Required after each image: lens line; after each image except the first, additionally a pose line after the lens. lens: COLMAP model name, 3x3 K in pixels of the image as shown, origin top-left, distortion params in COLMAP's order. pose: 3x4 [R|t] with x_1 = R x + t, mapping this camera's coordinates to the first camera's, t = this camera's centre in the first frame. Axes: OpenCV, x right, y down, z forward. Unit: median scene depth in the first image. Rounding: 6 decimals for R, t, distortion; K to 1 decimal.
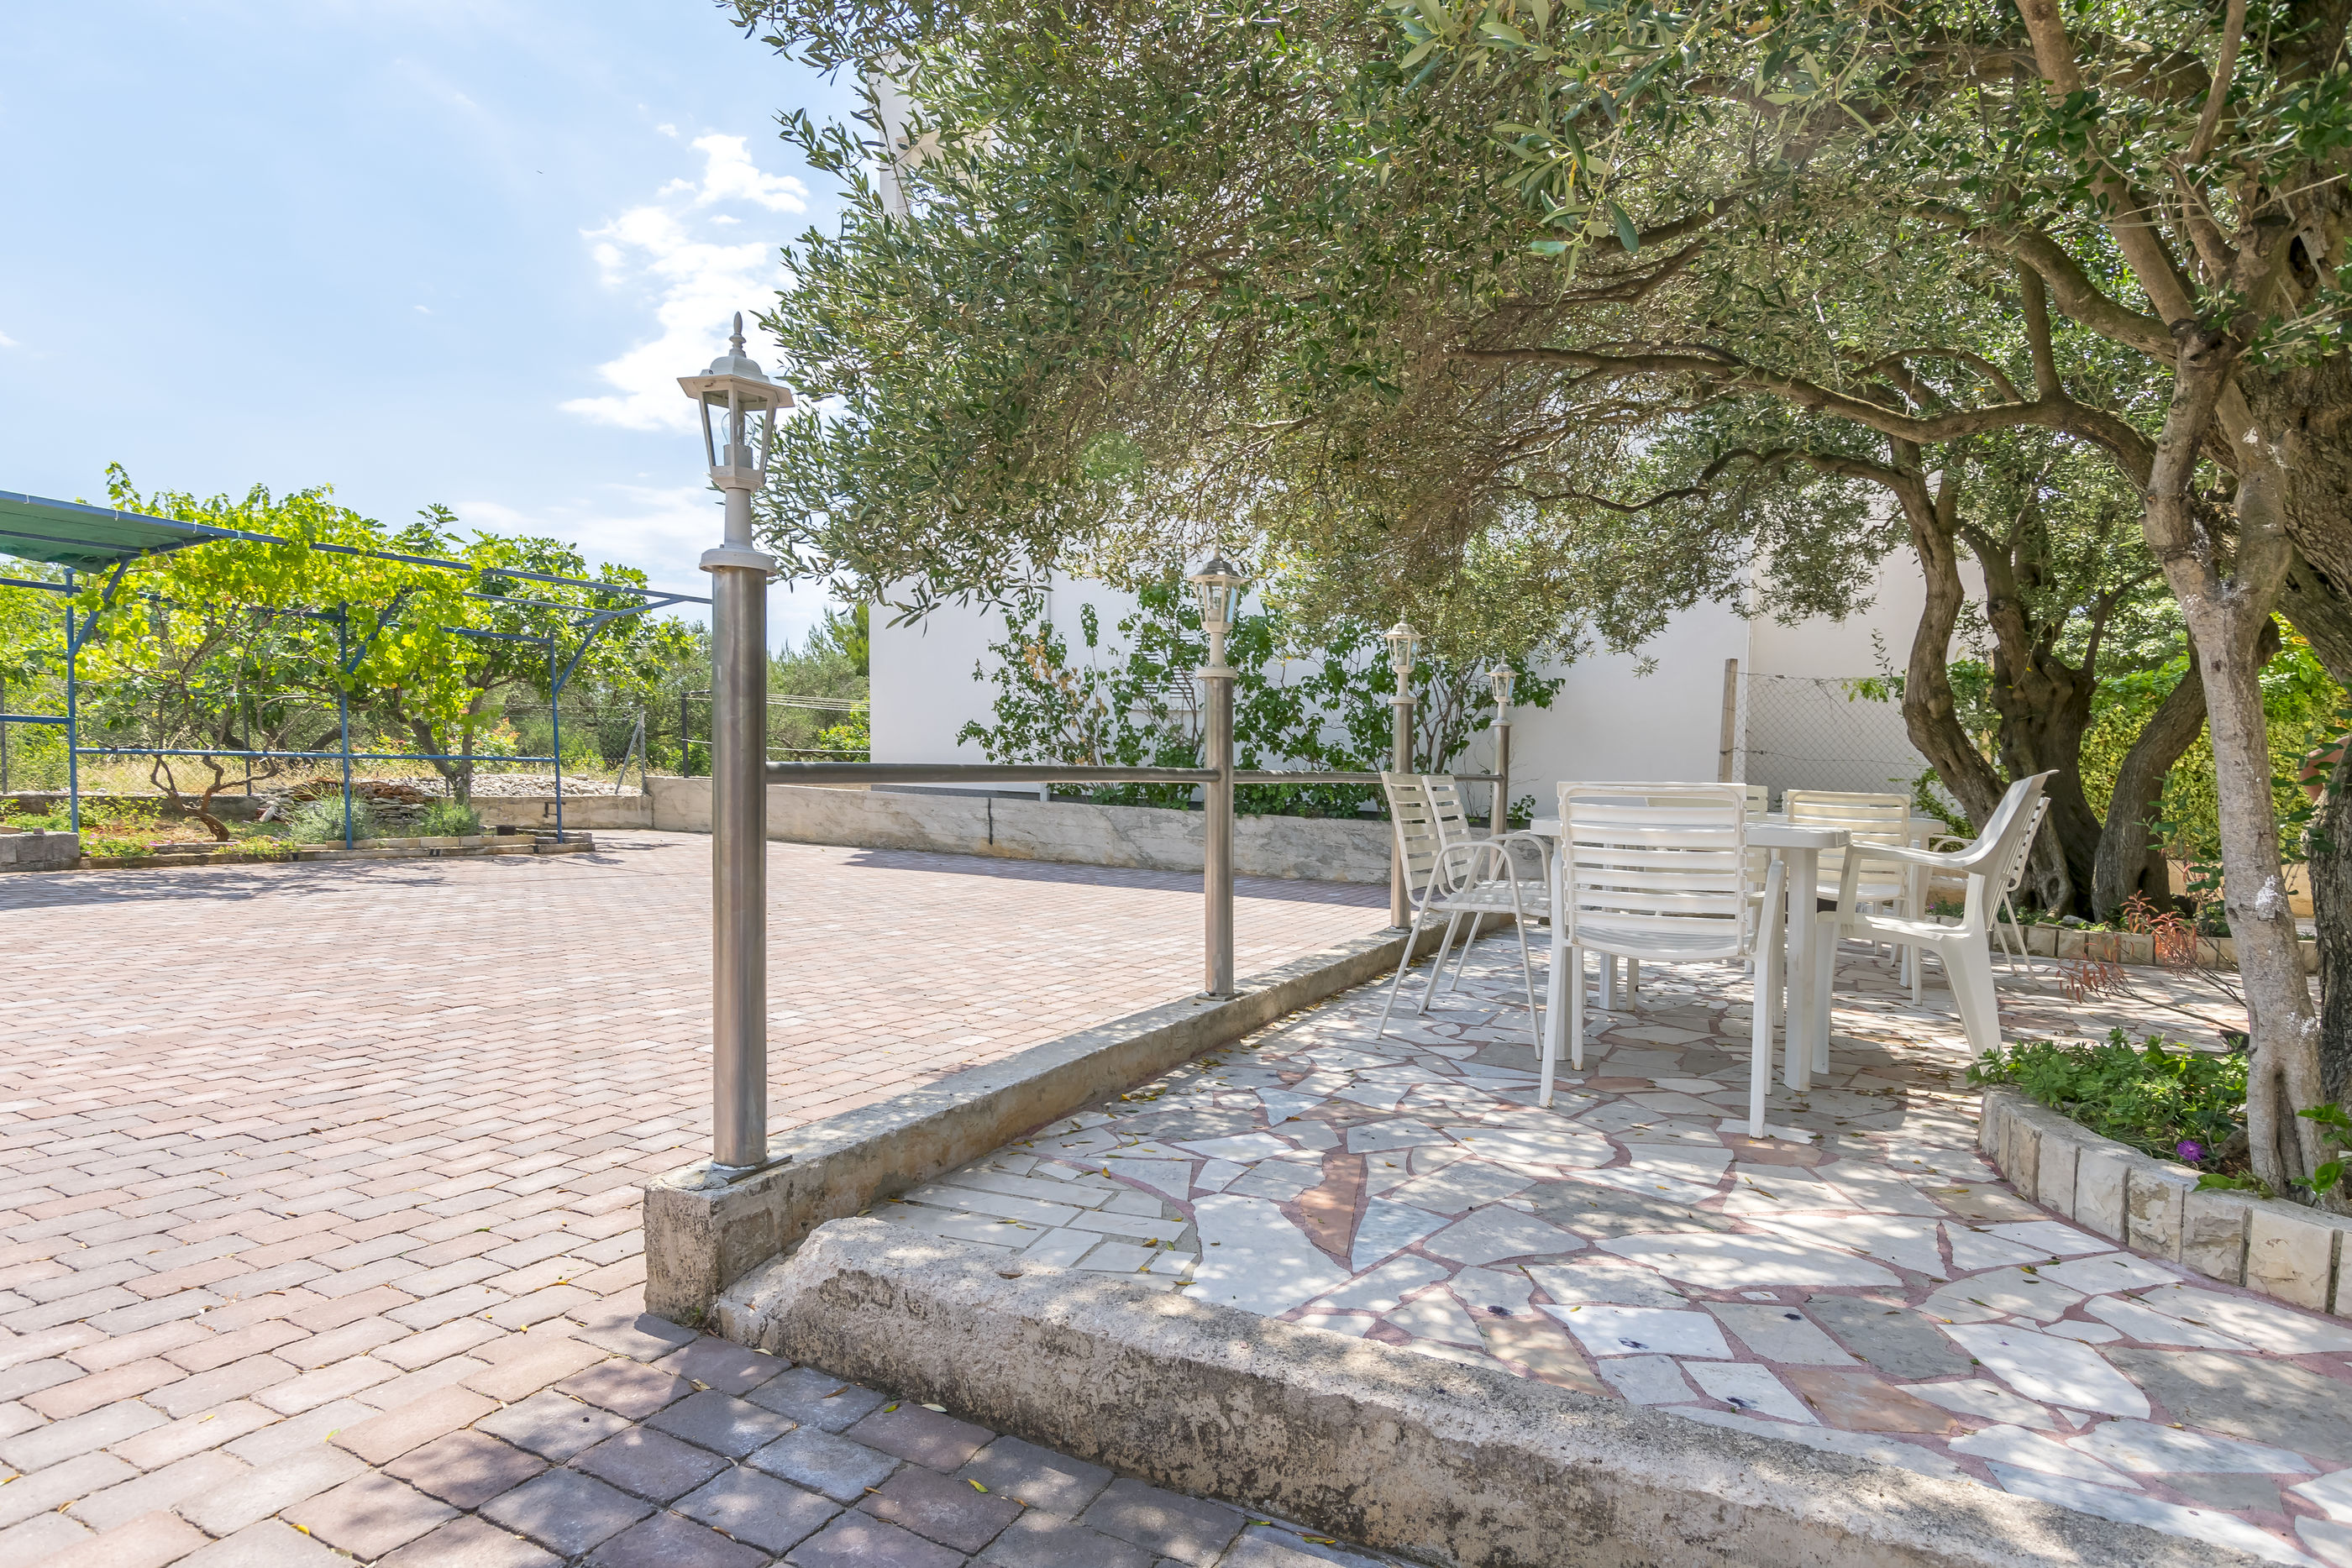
lens RADIAL K [[1244.4, 0, 1172.2], [0, 1244.4, 867.0], [0, 0, 1]] dist [0.003250, -0.001874]
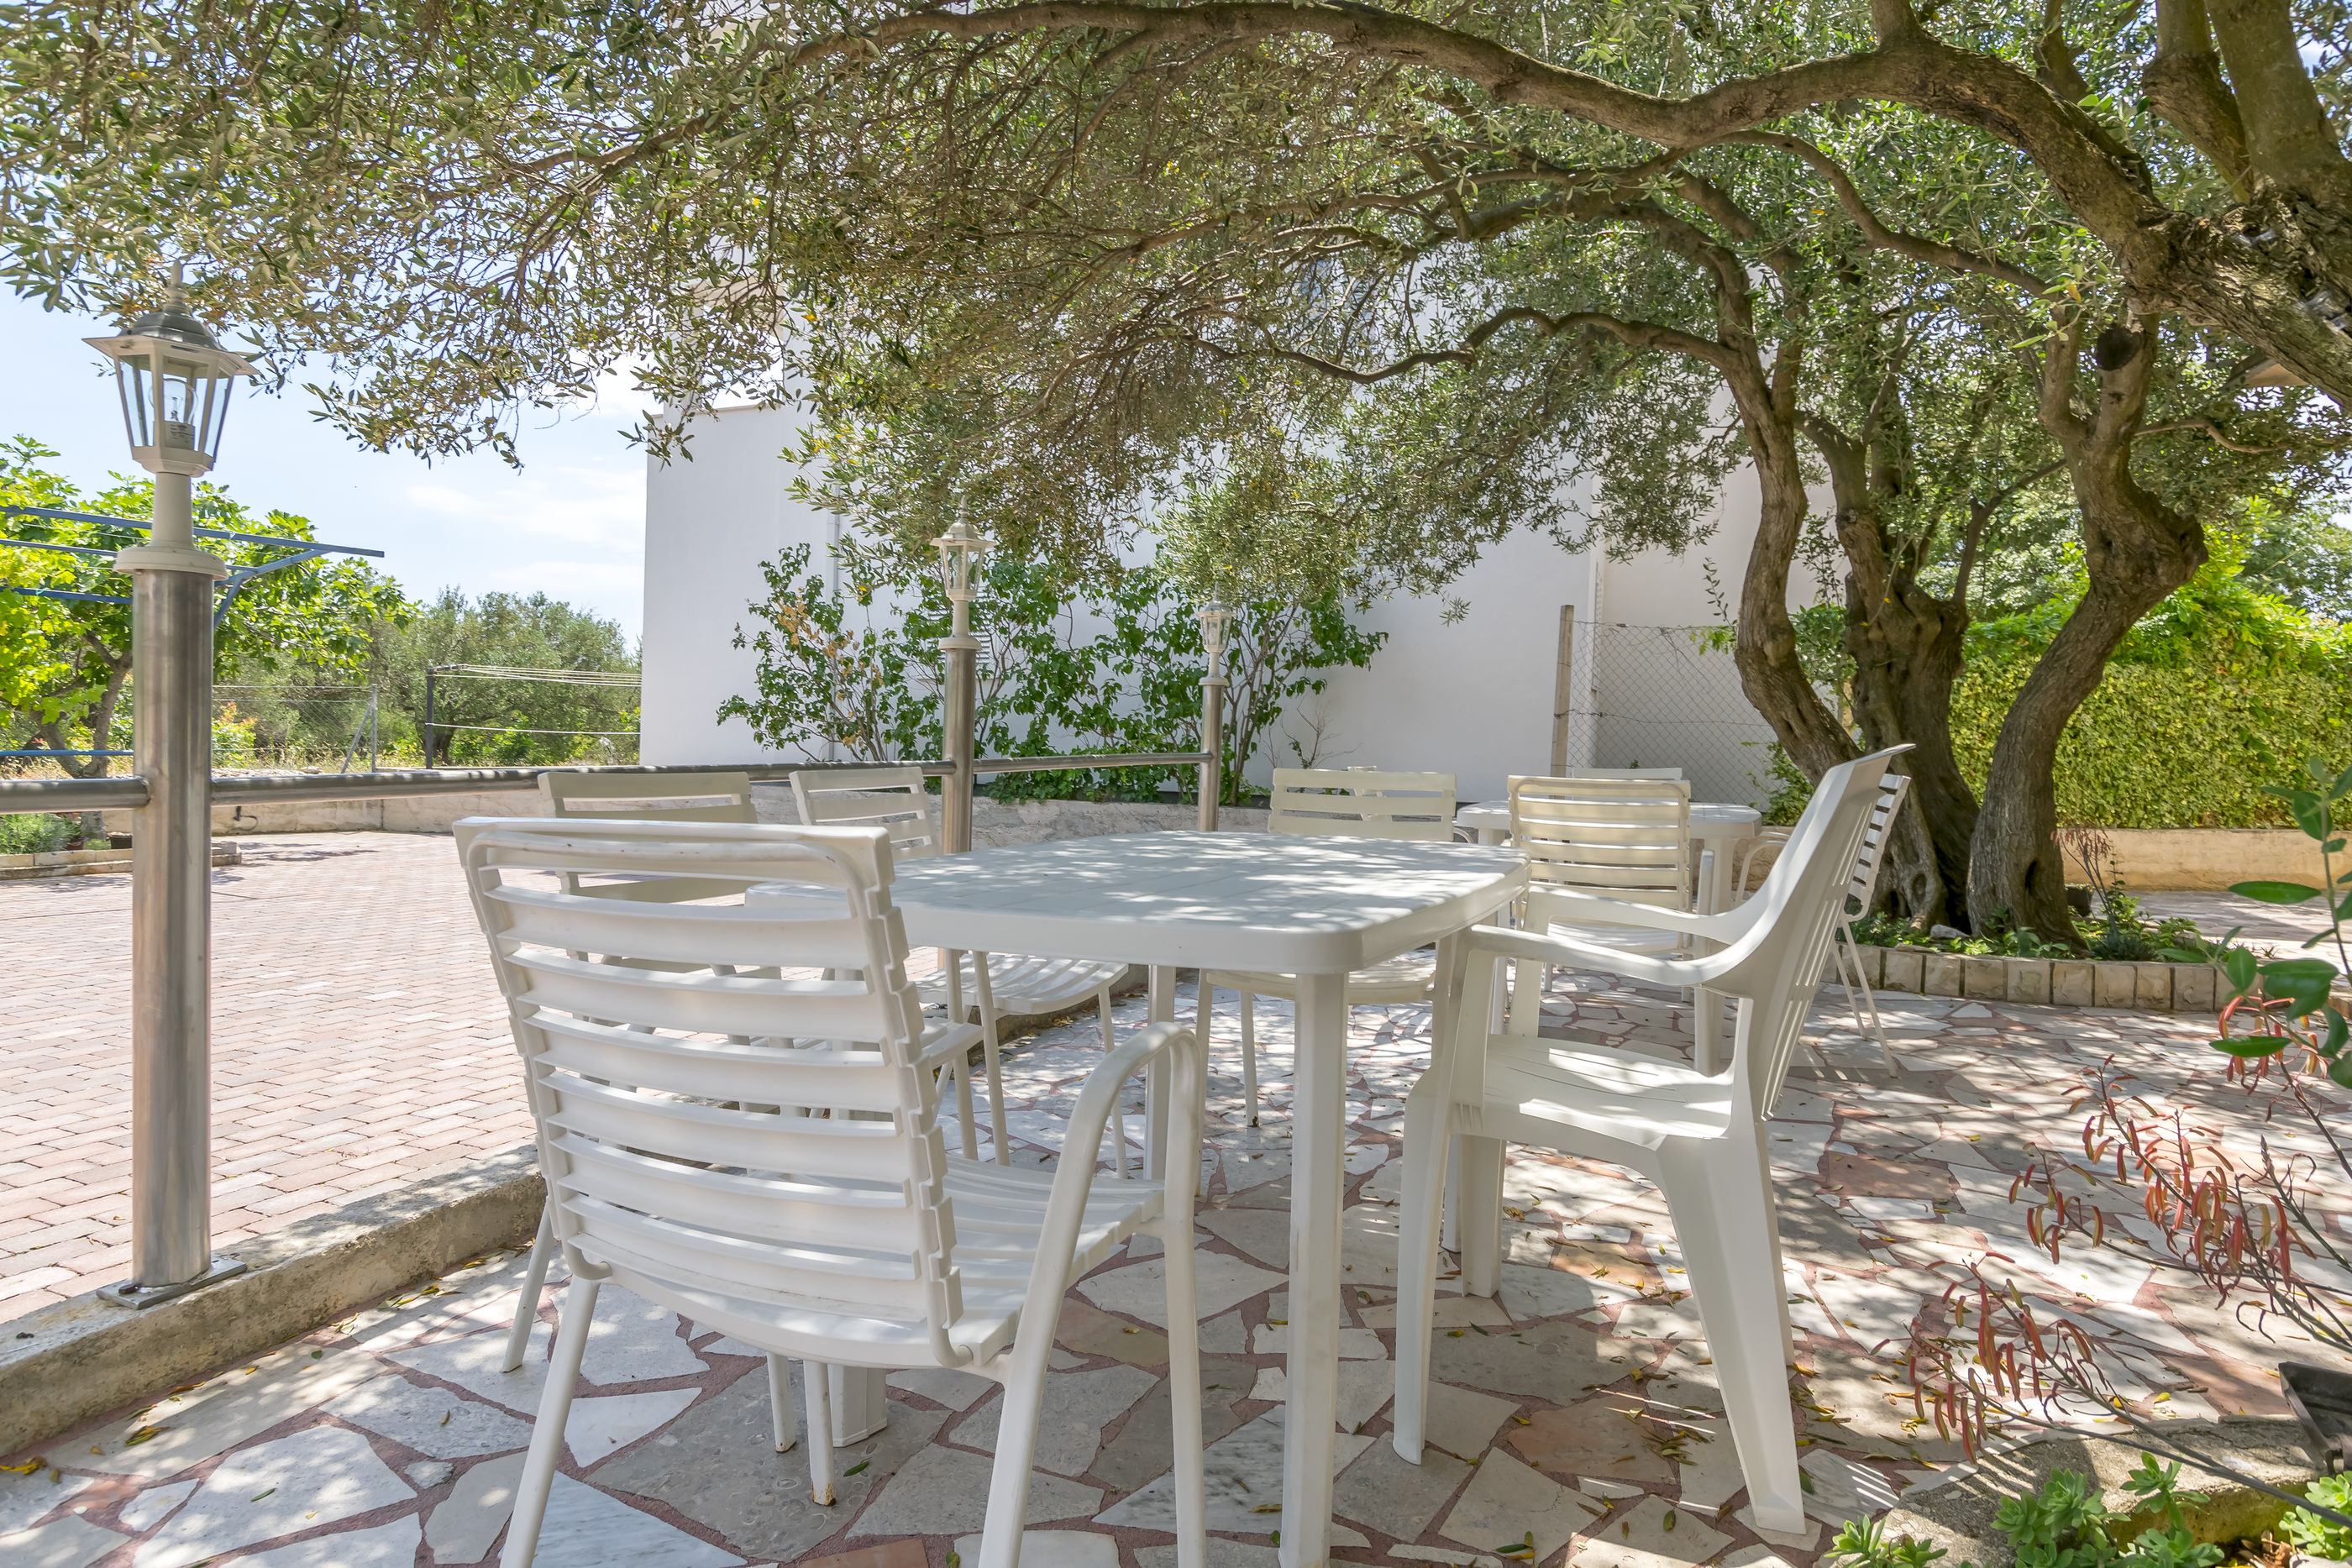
lens RADIAL K [[1270.8, 0, 1215.0], [0, 1270.8, 883.9], [0, 0, 1]] dist [-0.001235, 0.000262]
pose [[0.993930, -0.033271, 0.104864, 0.179161], [0.029830, 0.998970, 0.034206, -0.021528], [-0.105894, -0.030870, 0.993898, 0.247943]]
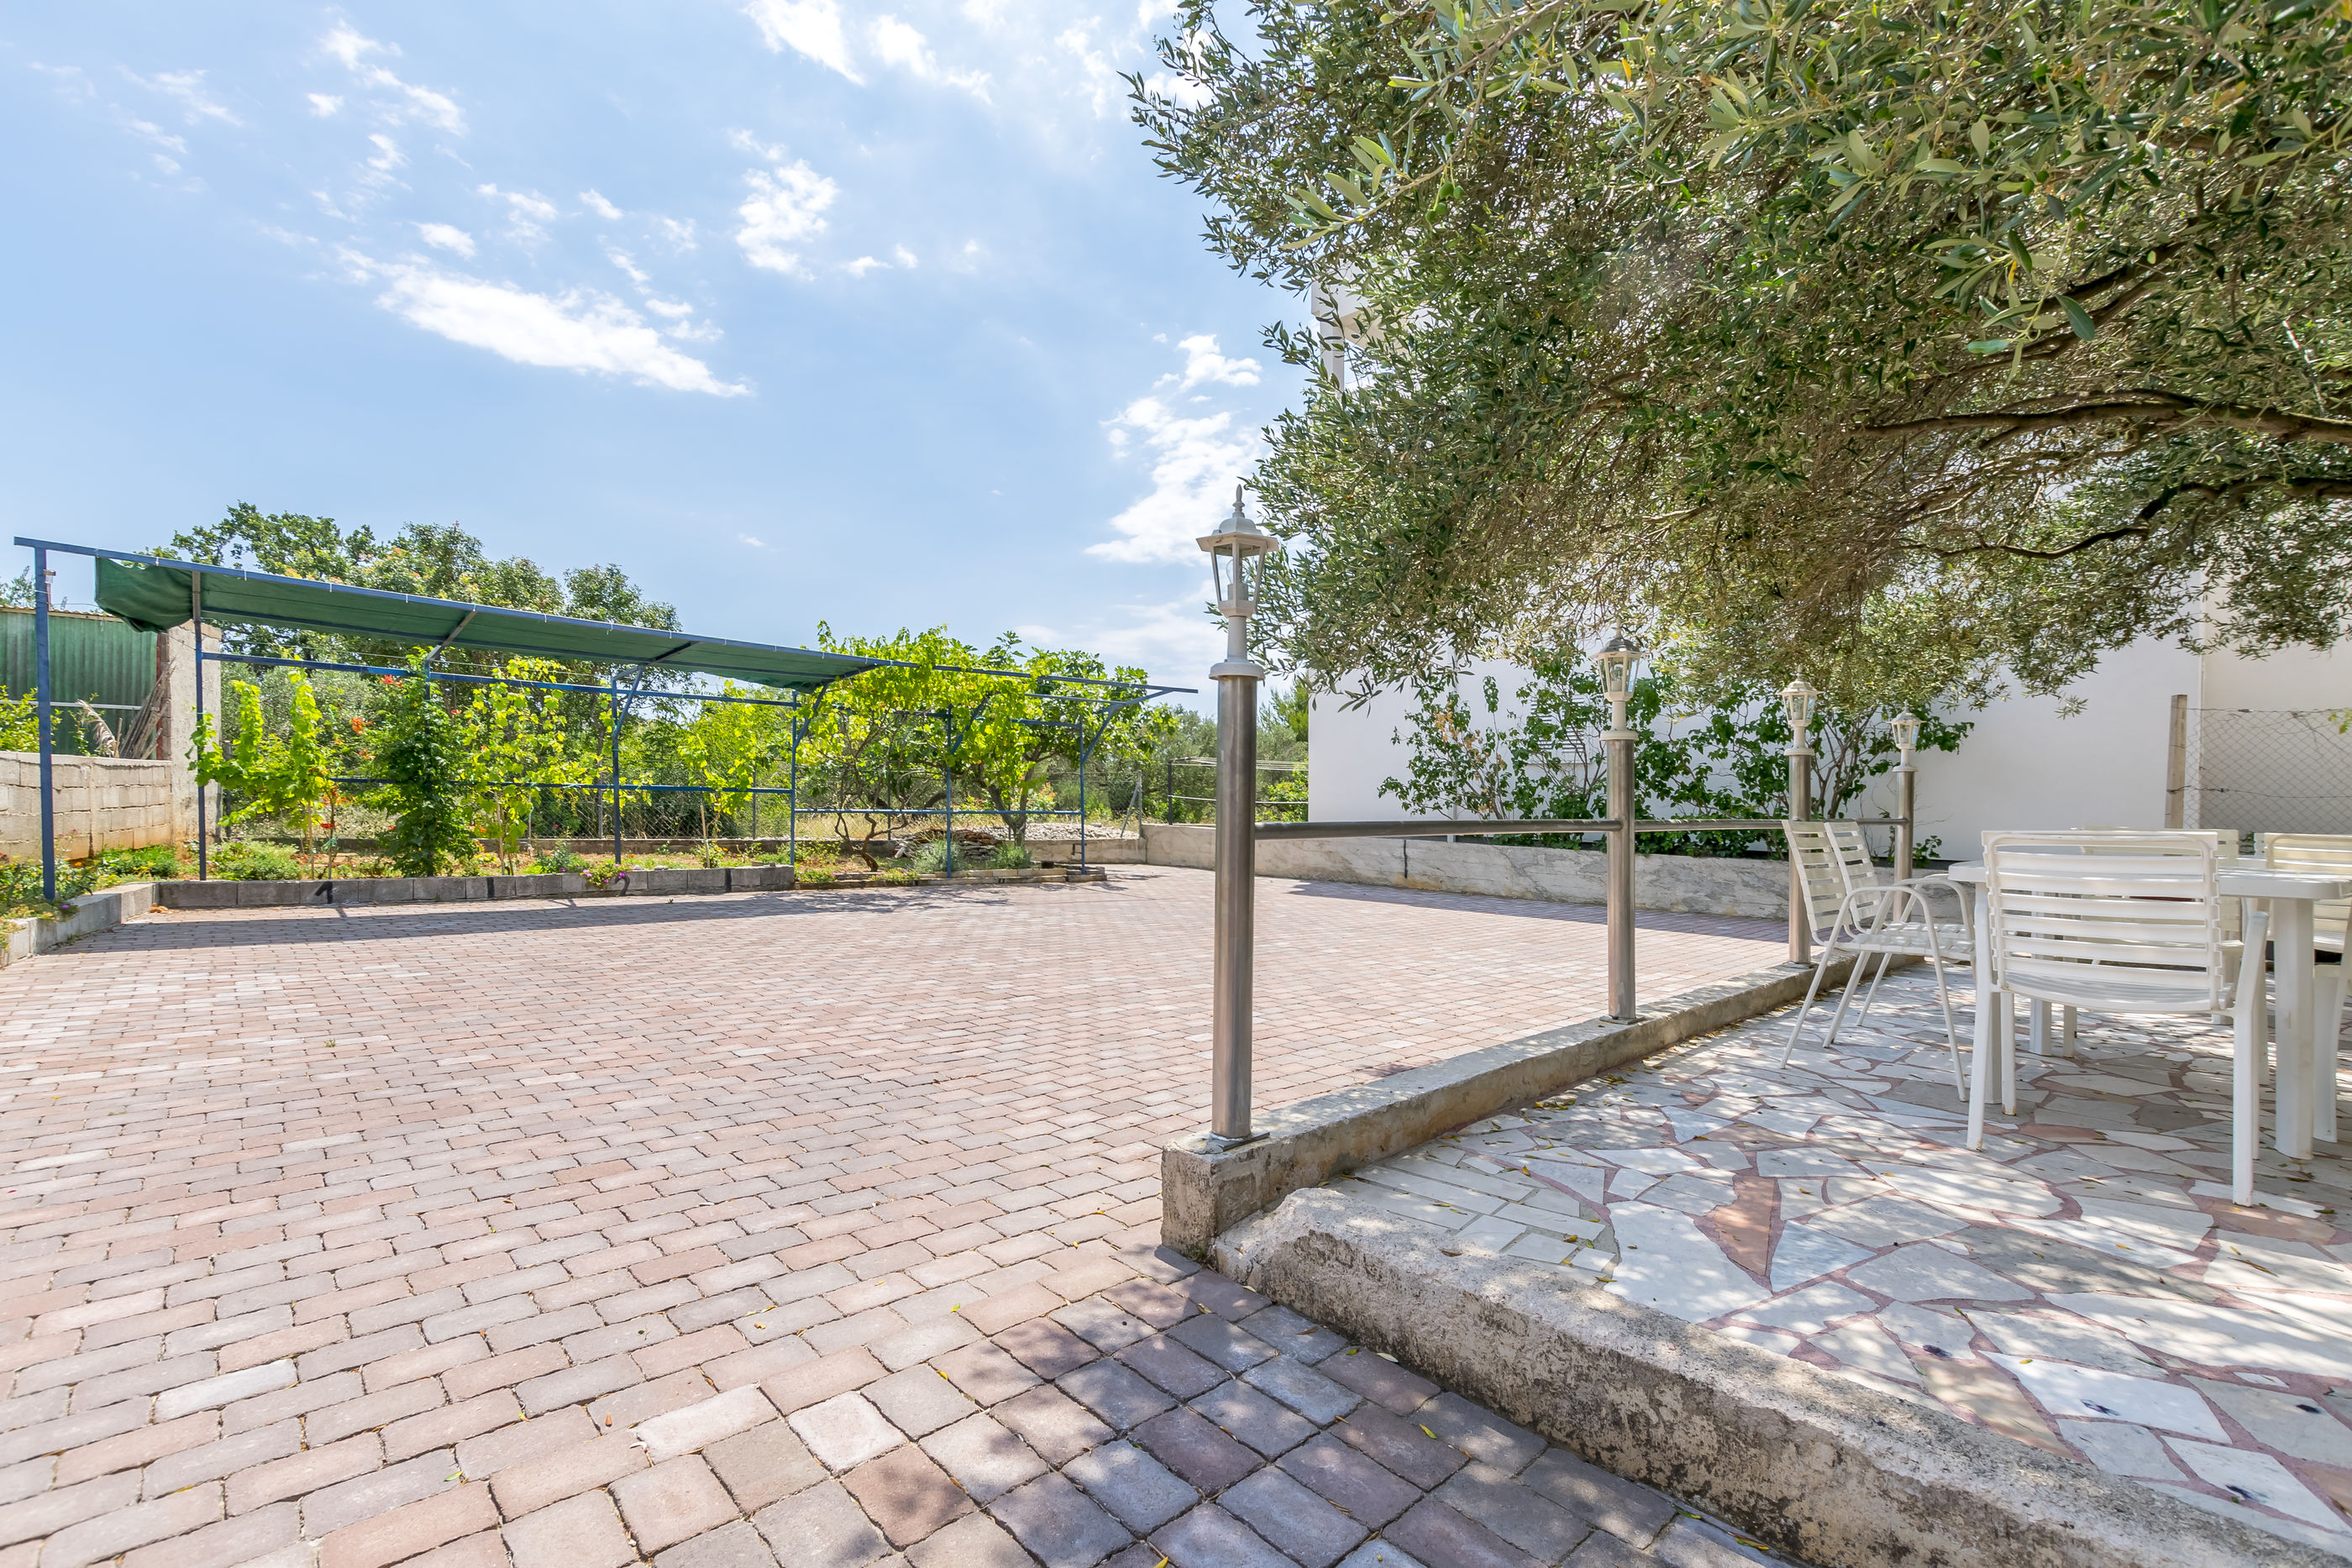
lens RADIAL K [[1022.8, 0, 1206.4], [0, 1022.8, 843.5], [0, 0, 1]] dist [0.016088, -0.005278]
pose [[0.944748, -0.002166, -0.327790, -0.006299], [-0.014396, 0.998739, -0.048089, -0.002912], [0.327481, 0.050151, 0.943526, -0.005182]]
